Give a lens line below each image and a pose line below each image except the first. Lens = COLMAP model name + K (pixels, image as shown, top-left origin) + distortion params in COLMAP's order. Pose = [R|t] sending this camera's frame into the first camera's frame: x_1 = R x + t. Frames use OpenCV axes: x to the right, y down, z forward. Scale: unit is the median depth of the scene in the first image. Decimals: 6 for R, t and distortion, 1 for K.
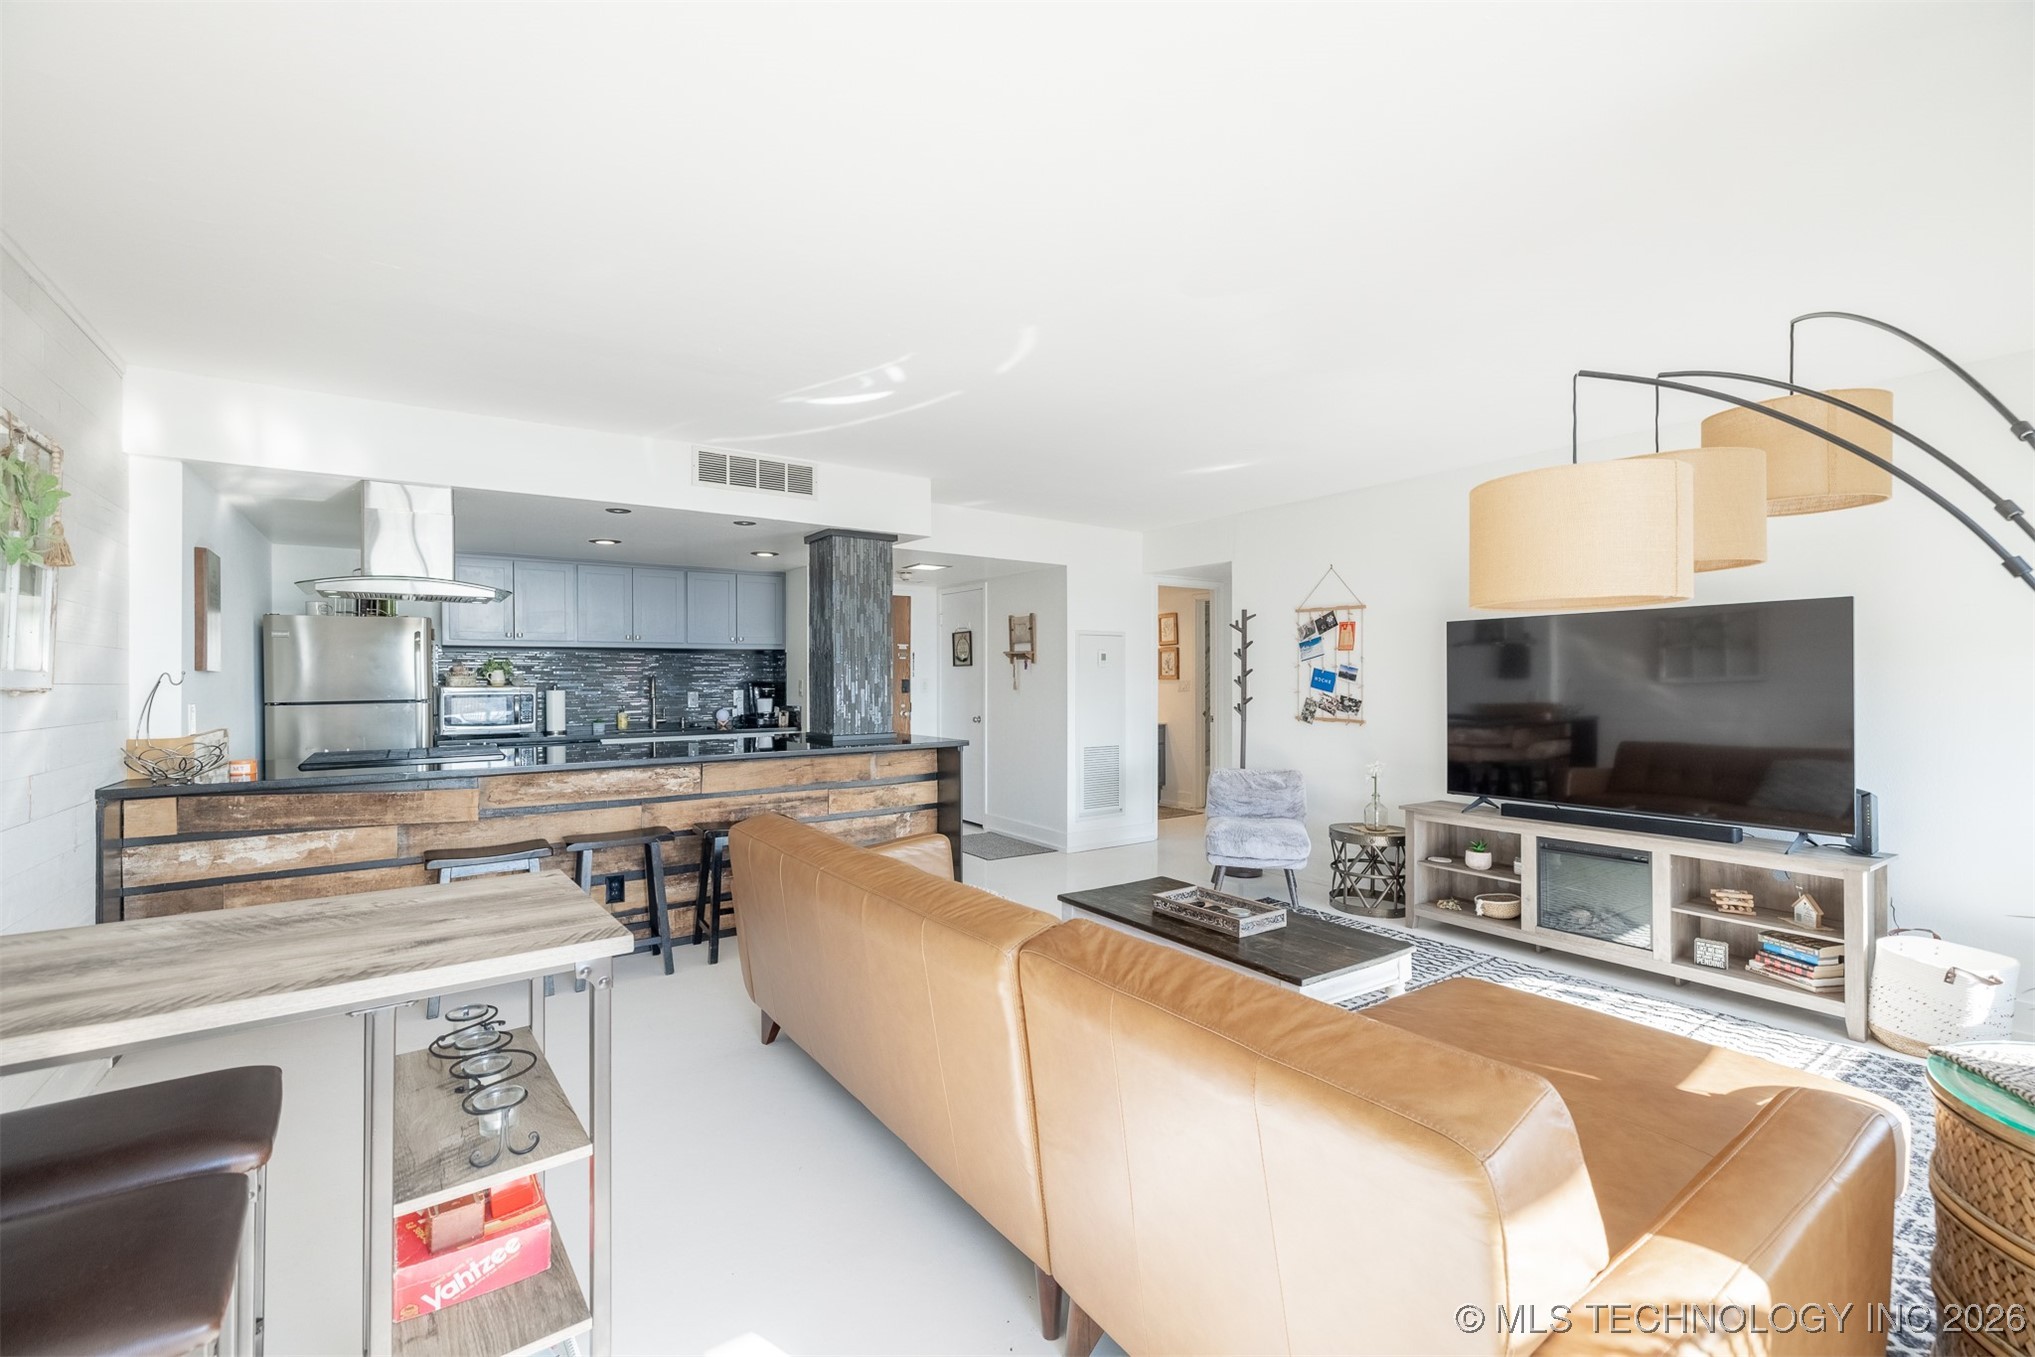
lens RADIAL K [[855.8, 0, 999.6], [0, 855.8, 679.0], [0, 0, 1]] dist [0.004172, -0.000707]
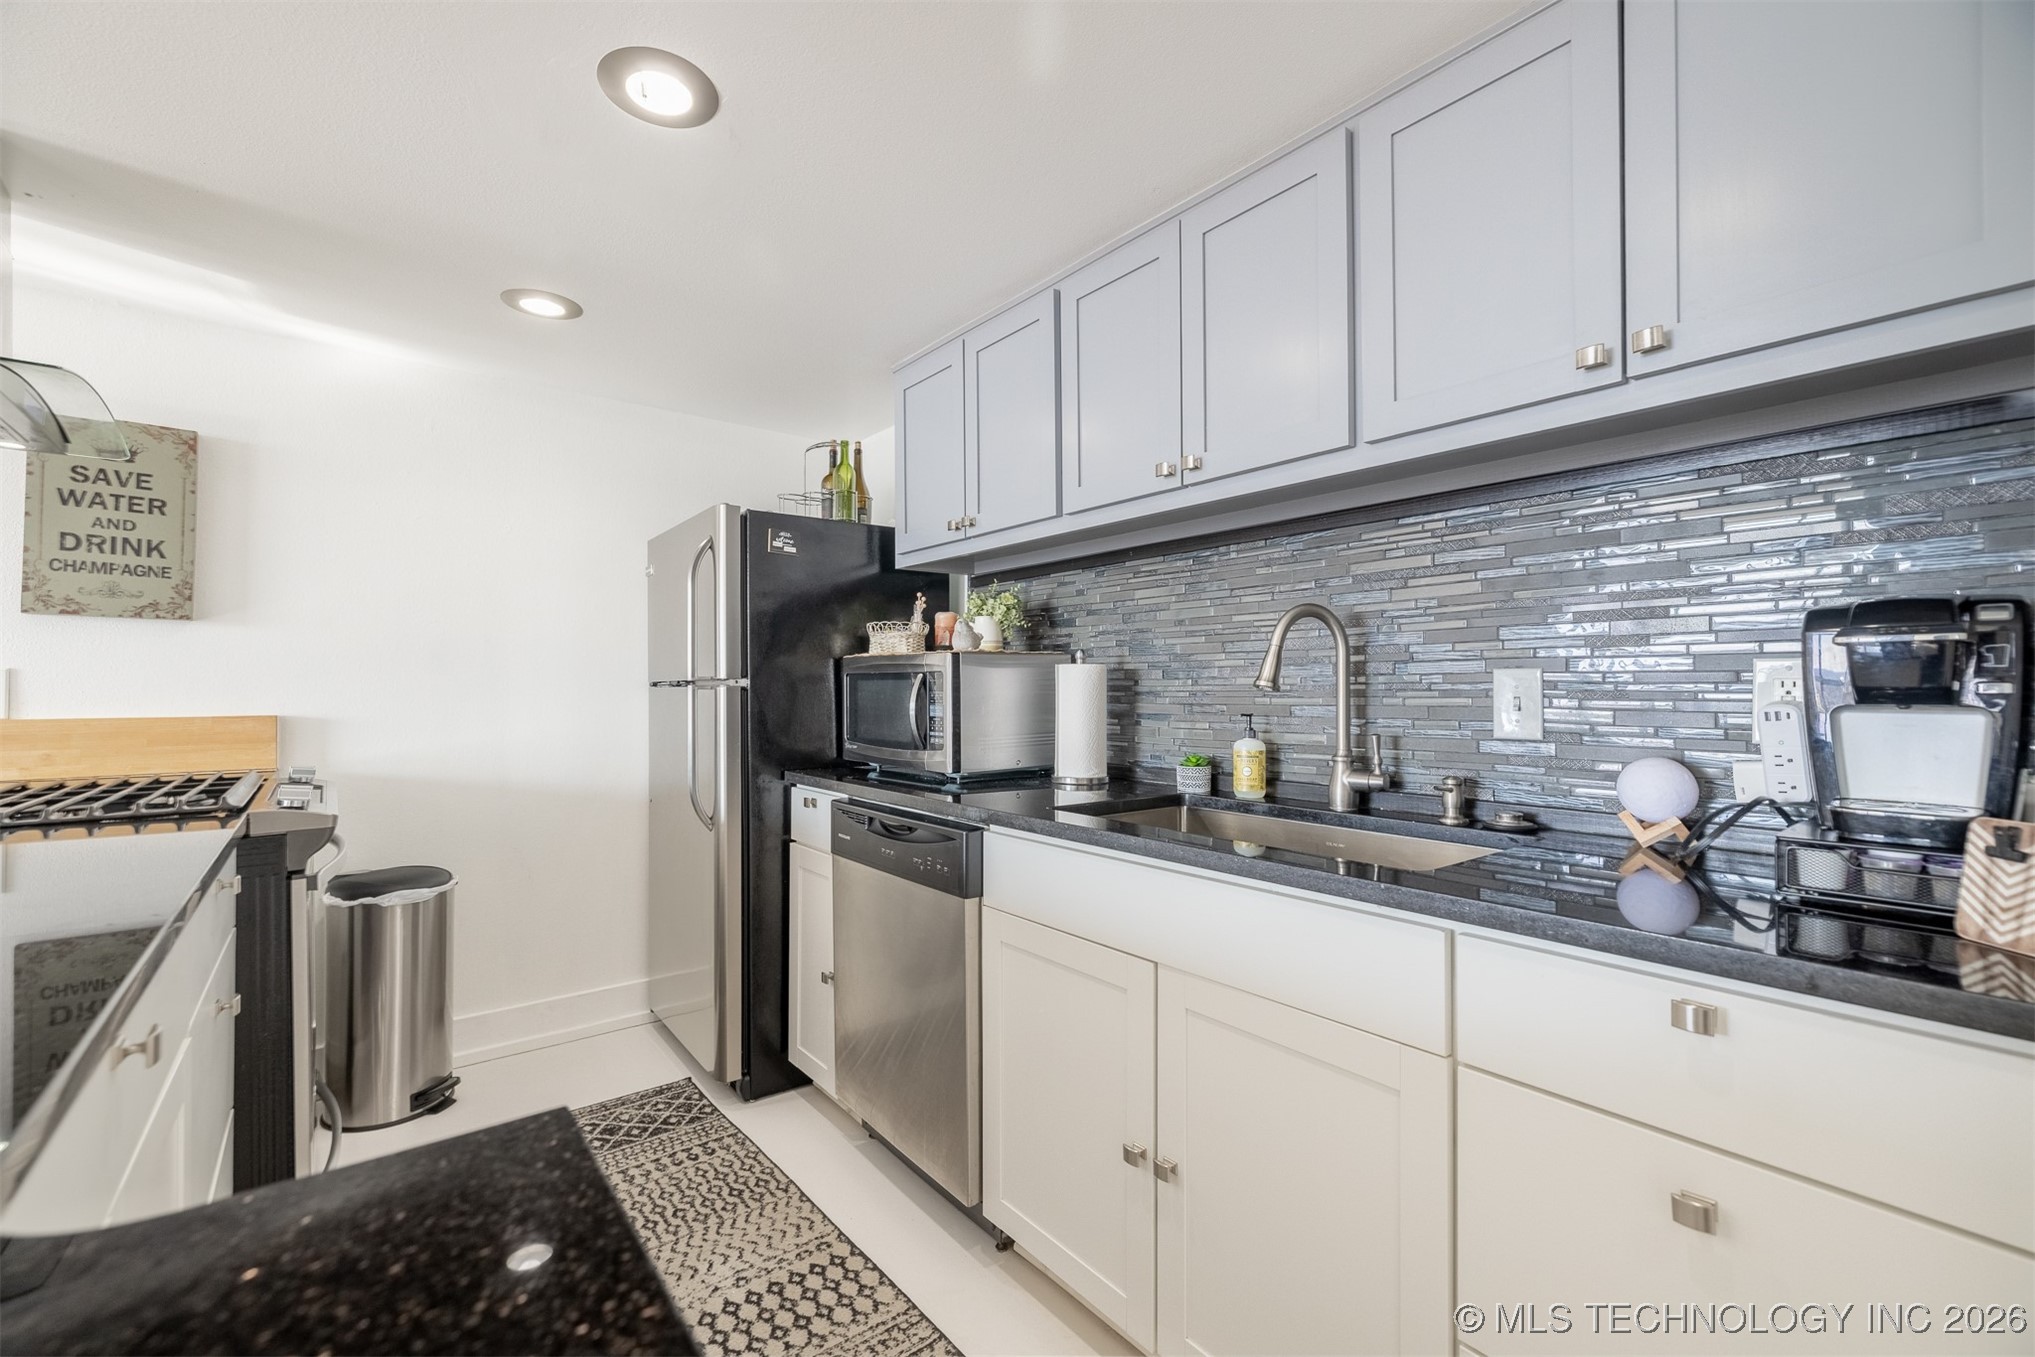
lens RADIAL K [[855.8, 0, 1006.9], [0, 855.8, 679.1], [0, 0, 1]] dist [0.004172, -0.000707]
pose [[0.074709, -0.002338, -0.997203, -0.198059], [-0.003038, 0.999992, -0.002572, 0.025553], [0.997201, 0.003222, 0.074701, 1.167370]]
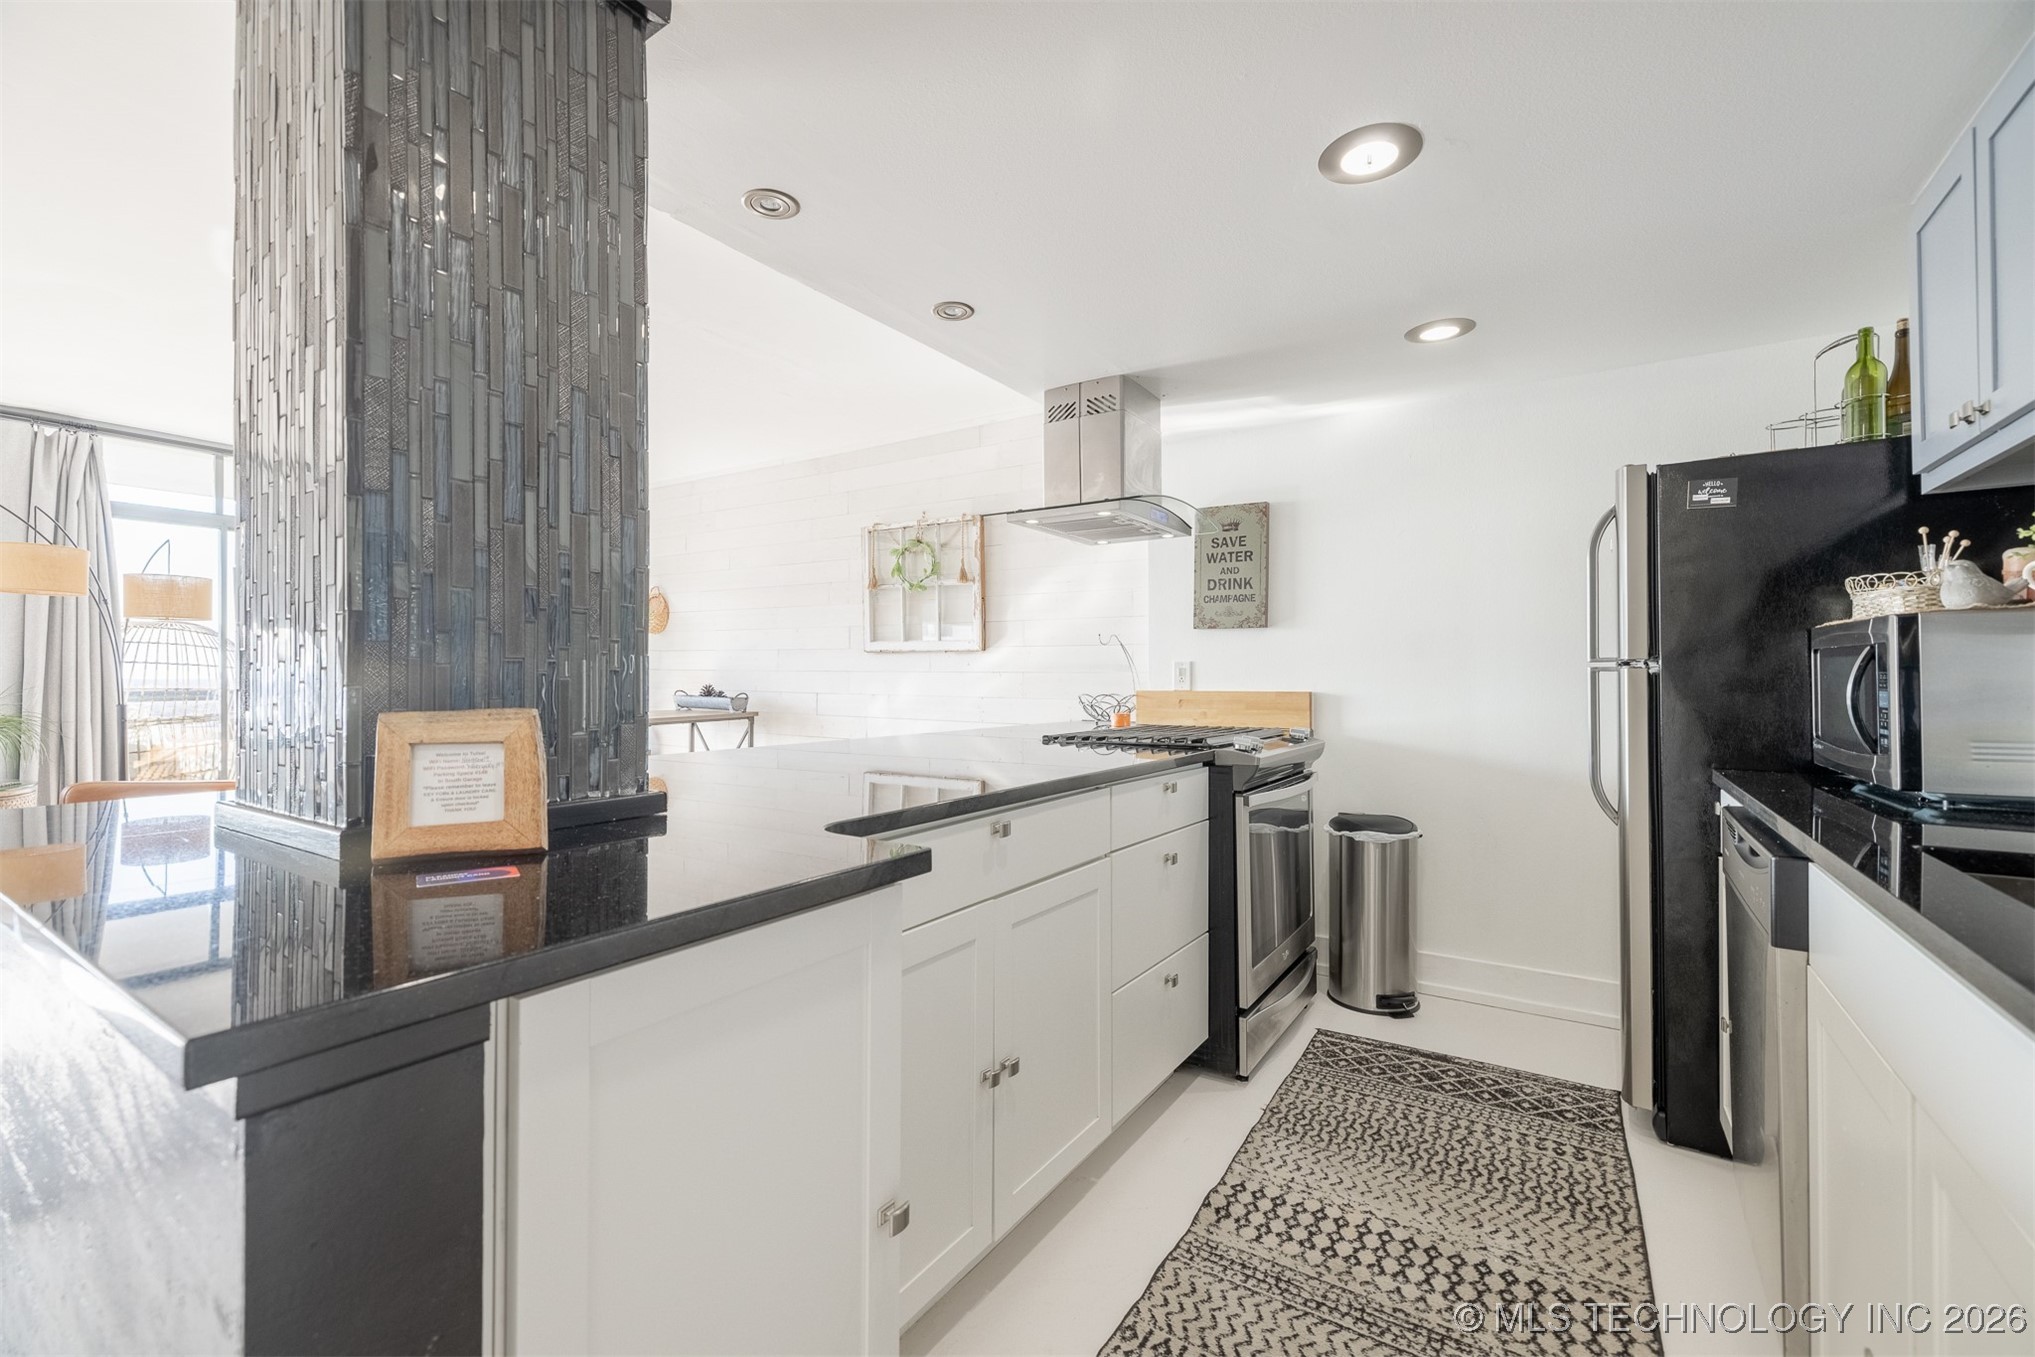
lens RADIAL K [[855.8, 0, 1013.5], [0, 855.8, 673.4], [0, 0, 1]] dist [0.004172, -0.000707]
pose [[-0.923361, 0.006852, -0.383871, -0.234283], [0.006716, 0.999976, 0.001697, 0.028891], [0.383873, -0.001011, -0.923385, 1.329431]]
